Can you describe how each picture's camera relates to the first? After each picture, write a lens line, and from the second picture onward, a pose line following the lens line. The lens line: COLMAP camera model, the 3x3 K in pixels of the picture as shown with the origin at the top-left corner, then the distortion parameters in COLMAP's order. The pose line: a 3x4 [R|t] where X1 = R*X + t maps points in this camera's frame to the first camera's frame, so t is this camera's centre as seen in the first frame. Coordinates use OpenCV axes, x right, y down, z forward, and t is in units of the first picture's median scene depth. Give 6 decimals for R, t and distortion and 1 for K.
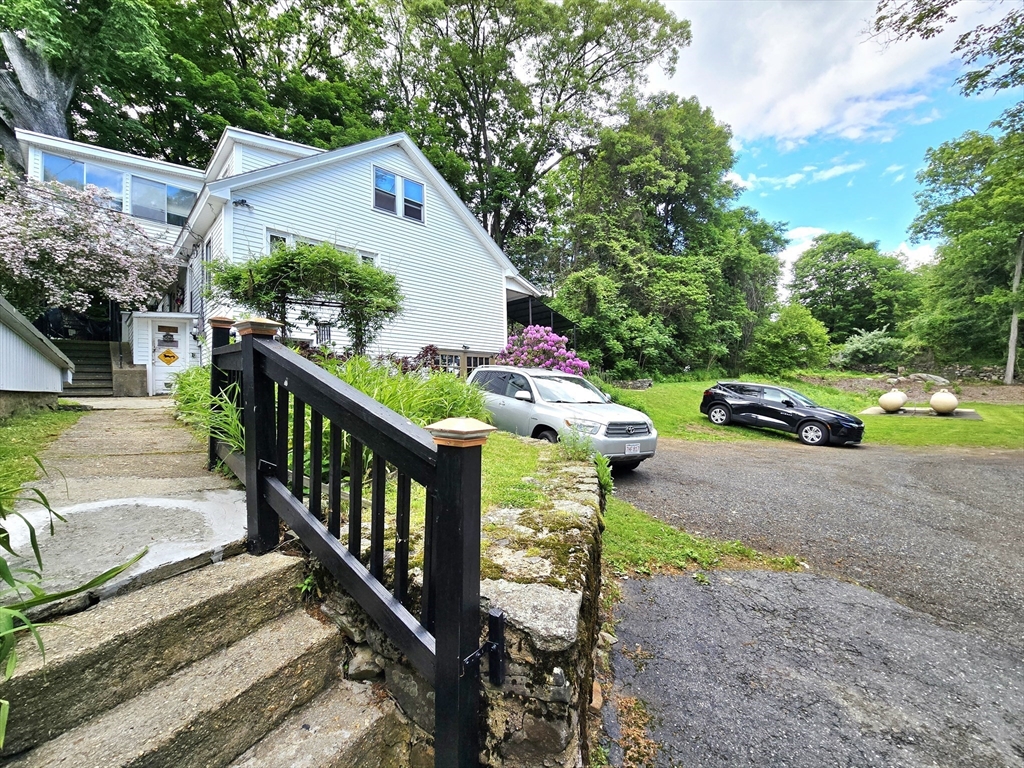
lens RADIAL K [[420.0, 0, 510.5], [0, 420.0, 385.3], [0, 0, 1]] dist [-0.003424, -0.000102]
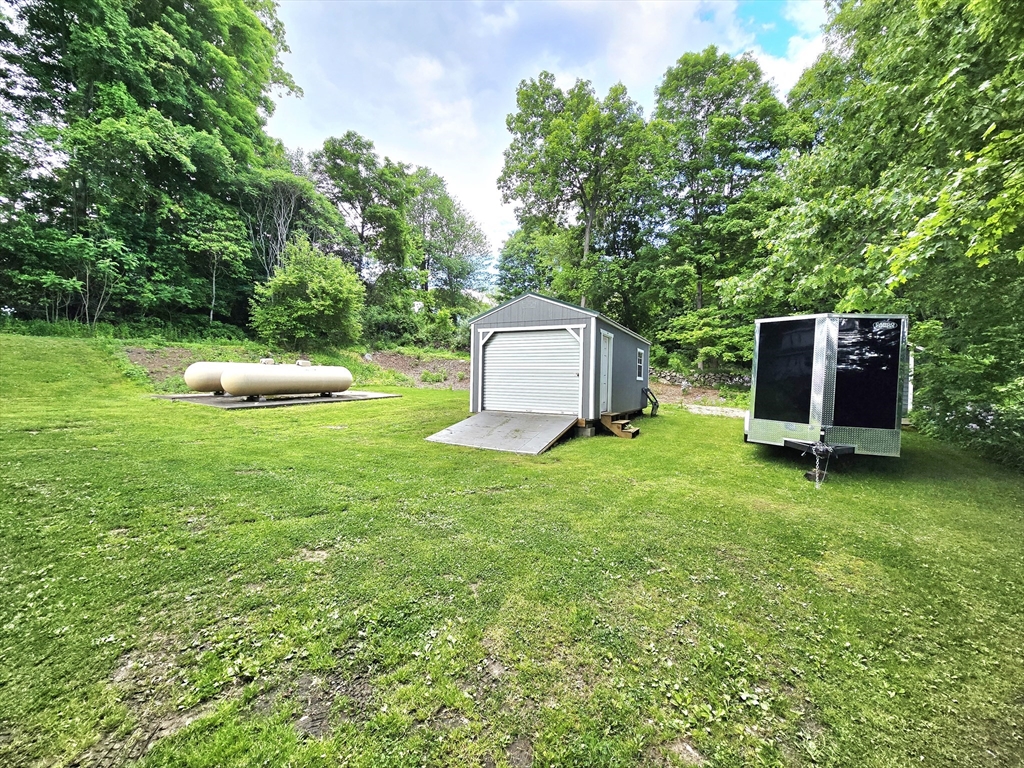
lens RADIAL K [[419.3, 0, 508.3], [0, 419.3, 384.1], [0, 0, 1]] dist [-0.007993, 0.002427]
pose [[0.942502, 0.048496, 0.330664, 1.085978], [-0.059094, 0.998008, 0.022069, 0.011454], [-0.328935, -0.040341, 0.943491, 0.276314]]
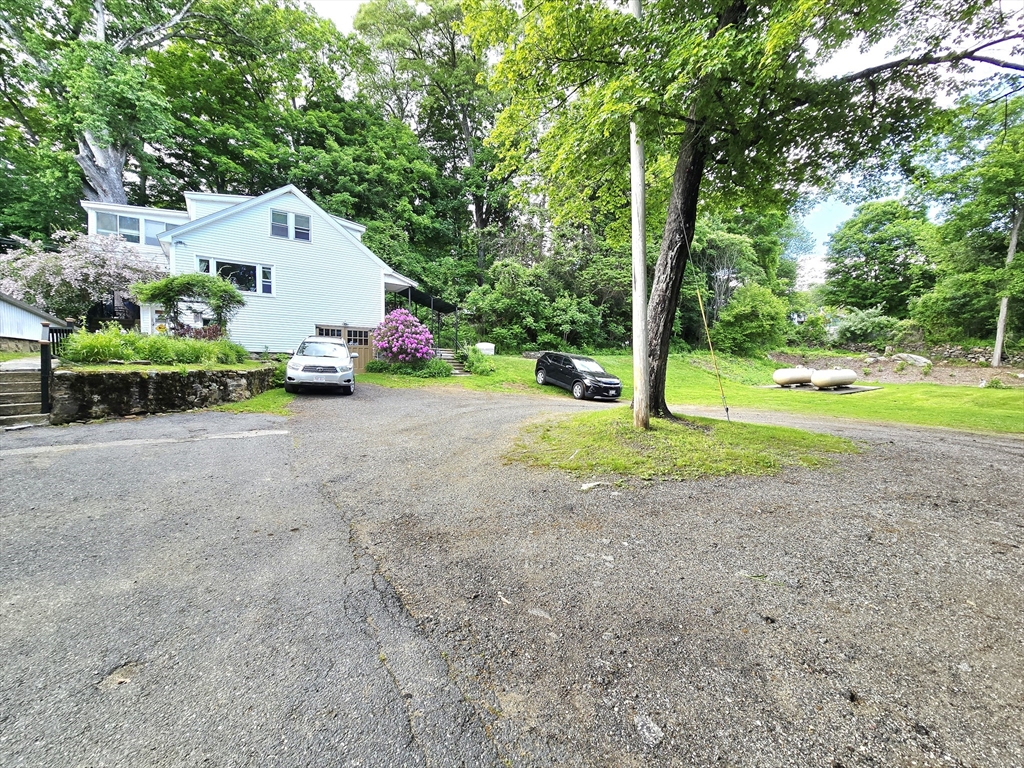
lens RADIAL K [[419.3, 0, 508.3], [0, 419.3, 384.1], [0, 0, 1]] dist [-0.007993, 0.002427]
pose [[0.984430, 0.034927, -0.172272, 0.377501], [-0.024530, 0.997767, 0.062116, 0.007889], [0.174056, -0.056923, 0.983089, -0.192007]]
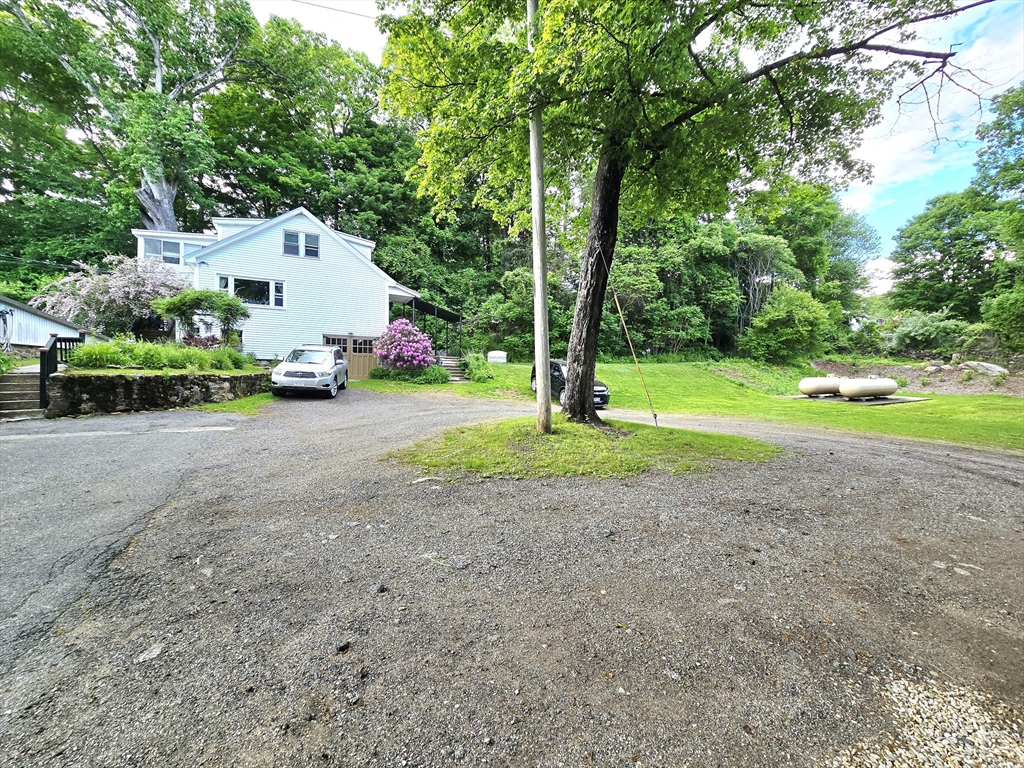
lens RADIAL K [[419.3, 0, 508.3], [0, 419.3, 384.1], [0, 0, 1]] dist [-0.007993, 0.002427]
pose [[0.955057, 0.037349, -0.294059, 0.489123], [-0.025566, 0.998713, 0.043813, 0.008363], [0.295317, -0.034326, 0.954782, -0.180389]]
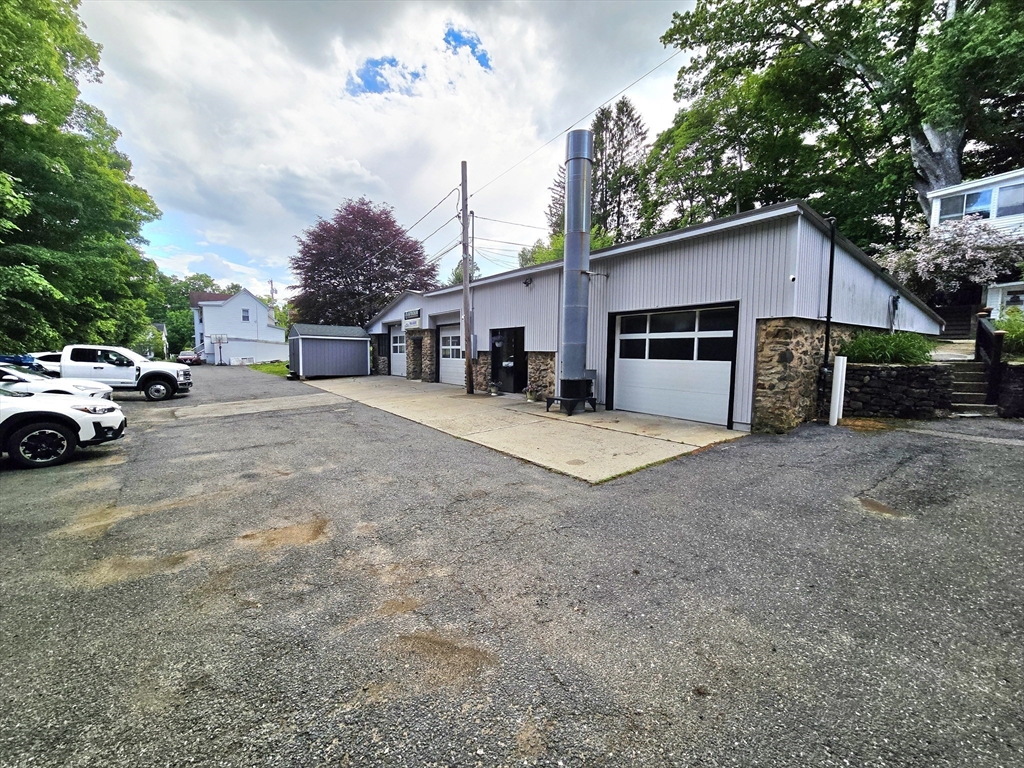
lens RADIAL K [[419.3, 0, 508.3], [0, 419.3, 384.1], [0, 0, 1]] dist [-0.007993, 0.002427]
pose [[-0.051078, 0.096467, -0.994025, 0.312134], [0.013853, 0.995297, 0.095878, 0.007563], [0.998599, -0.008873, -0.052174, -0.288756]]
